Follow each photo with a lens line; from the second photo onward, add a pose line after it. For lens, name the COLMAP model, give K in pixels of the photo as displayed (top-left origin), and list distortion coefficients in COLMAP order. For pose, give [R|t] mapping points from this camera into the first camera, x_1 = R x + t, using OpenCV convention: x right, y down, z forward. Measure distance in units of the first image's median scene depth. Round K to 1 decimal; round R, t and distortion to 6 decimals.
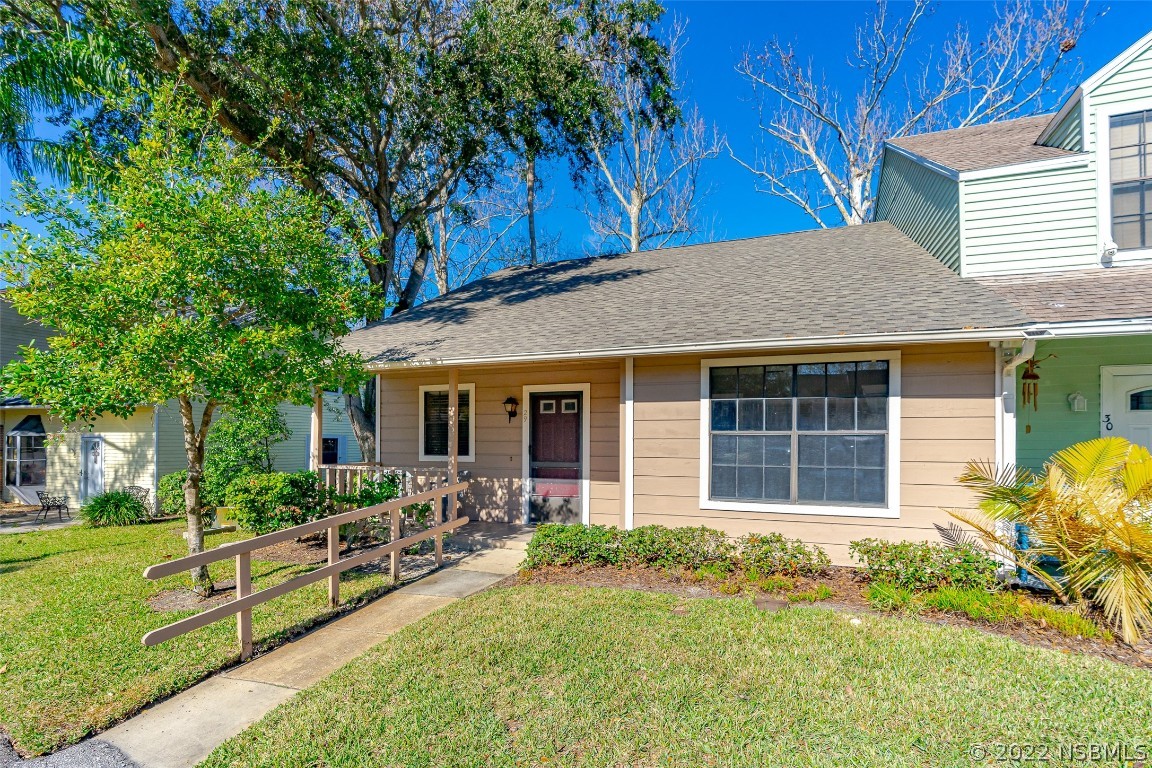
lens RADIAL K [[554.2, 0, 602.7], [0, 554.2, 435.0], [0, 0, 1]] dist [-0.007816, 0.000698]
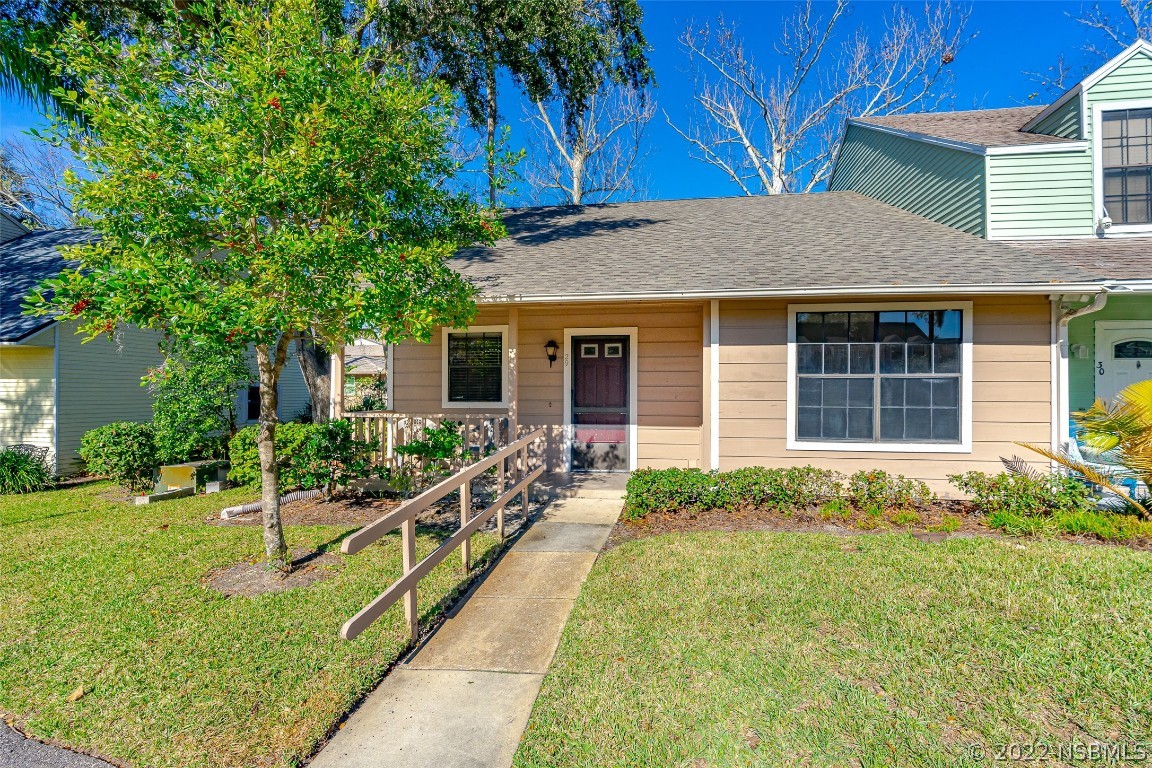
lens RADIAL K [[525.8, 0, 574.1], [0, 525.8, 387.0], [0, 0, 1]] dist [-0.008858, 0.002423]
pose [[0.976914, -0.000880, 0.213633, -0.415490], [0.001045, 0.999999, -0.000658, 0.016950], [-0.213632, 0.000866, 0.976914, 0.131297]]
